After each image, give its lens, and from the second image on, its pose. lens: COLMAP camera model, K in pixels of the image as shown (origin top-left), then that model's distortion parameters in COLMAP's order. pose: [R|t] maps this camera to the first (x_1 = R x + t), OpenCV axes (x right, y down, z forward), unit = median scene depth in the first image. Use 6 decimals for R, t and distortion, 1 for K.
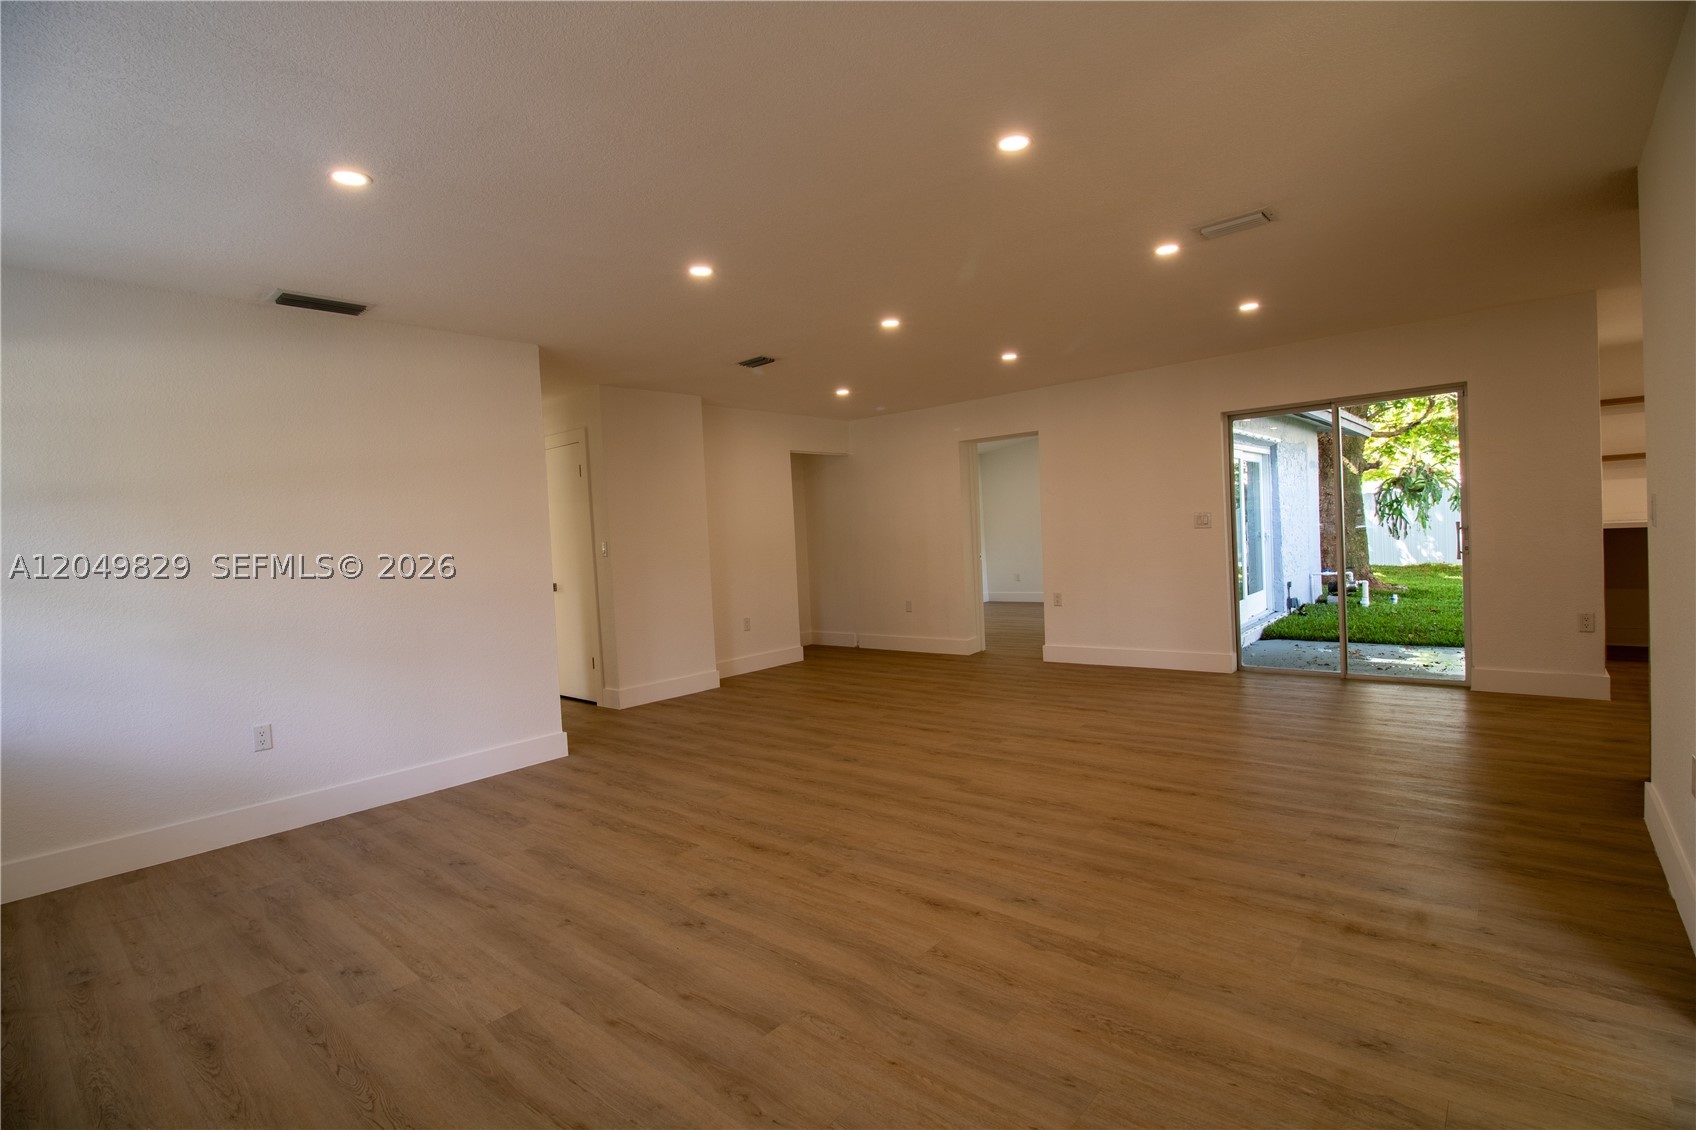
lens RADIAL K [[787.8, 0, 858.7], [0, 787.8, 559.1], [0, 0, 1]] dist [-0.000225, -0.013076]
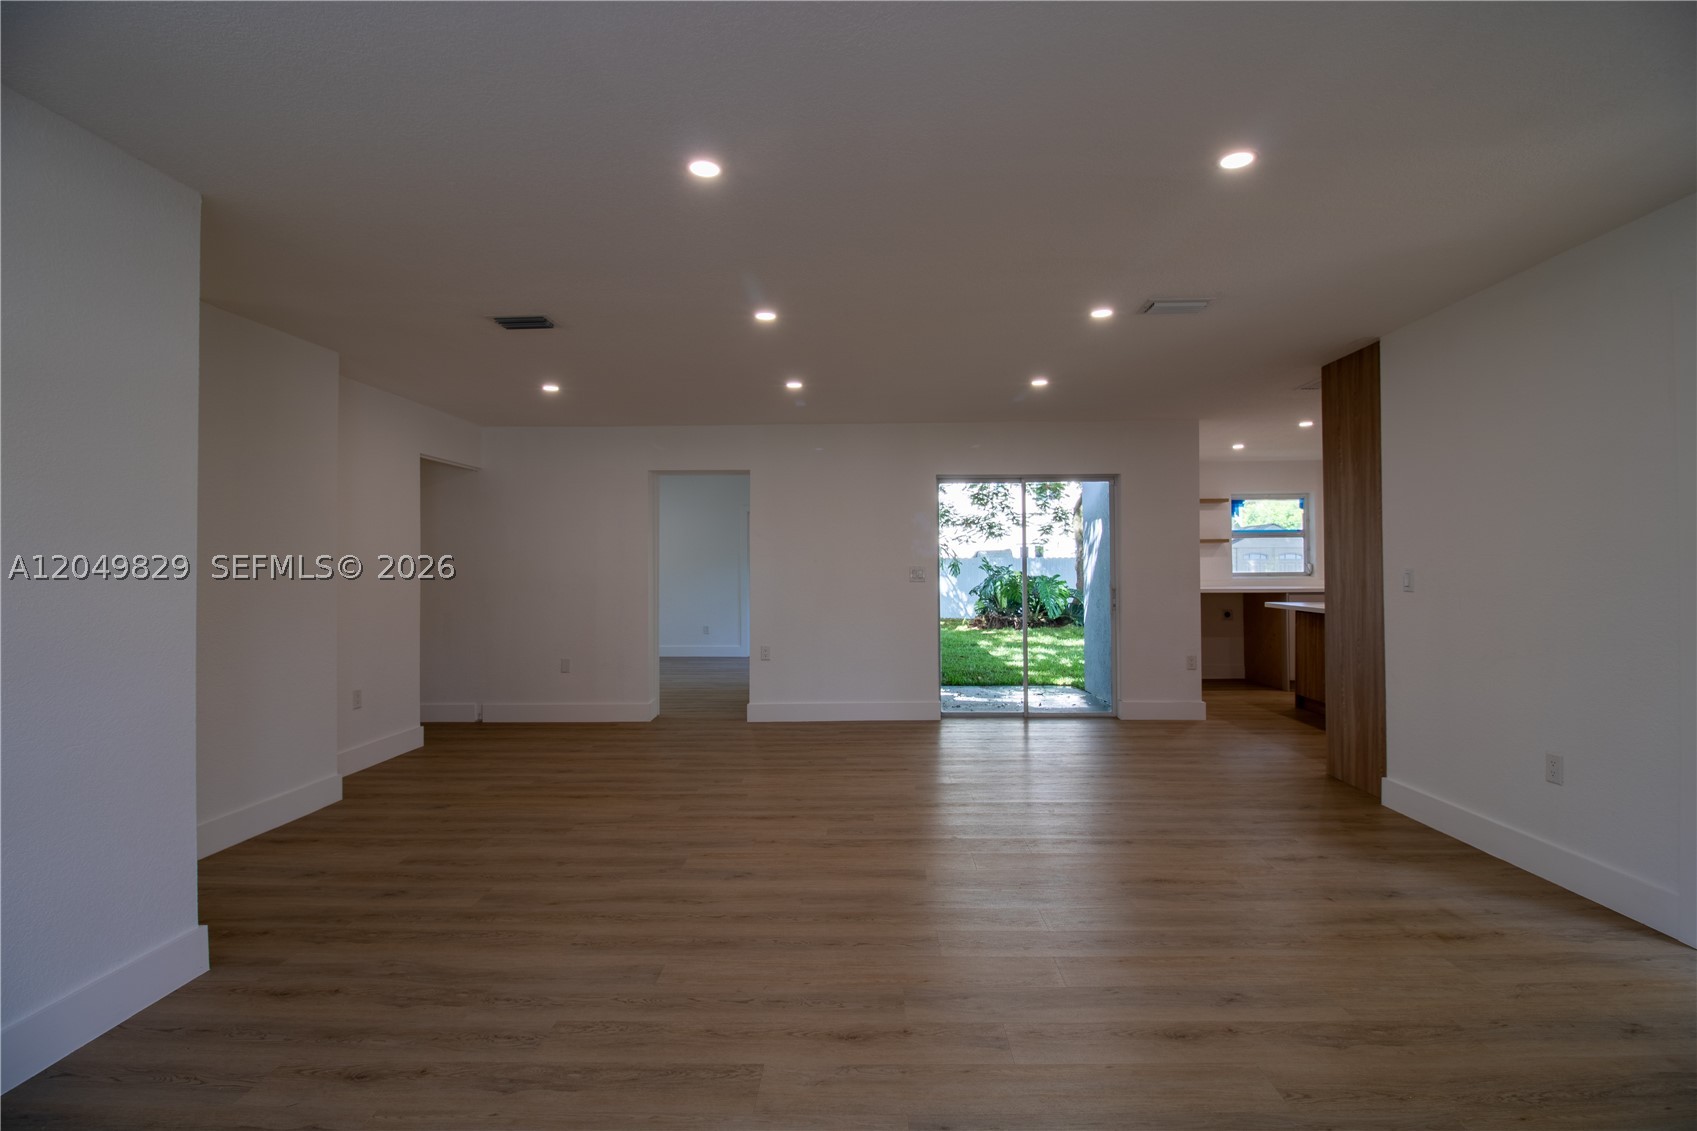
lens RADIAL K [[788.2, 0, 859.2], [0, 788.2, 559.6], [0, 0, 1]] dist [-0.000225, -0.013076]
pose [[0.770516, 0.055073, 0.635037, -0.427220], [-0.013453, 0.997444, -0.070179, 0.008592], [-0.637278, 0.045531, 0.769288, 0.352533]]
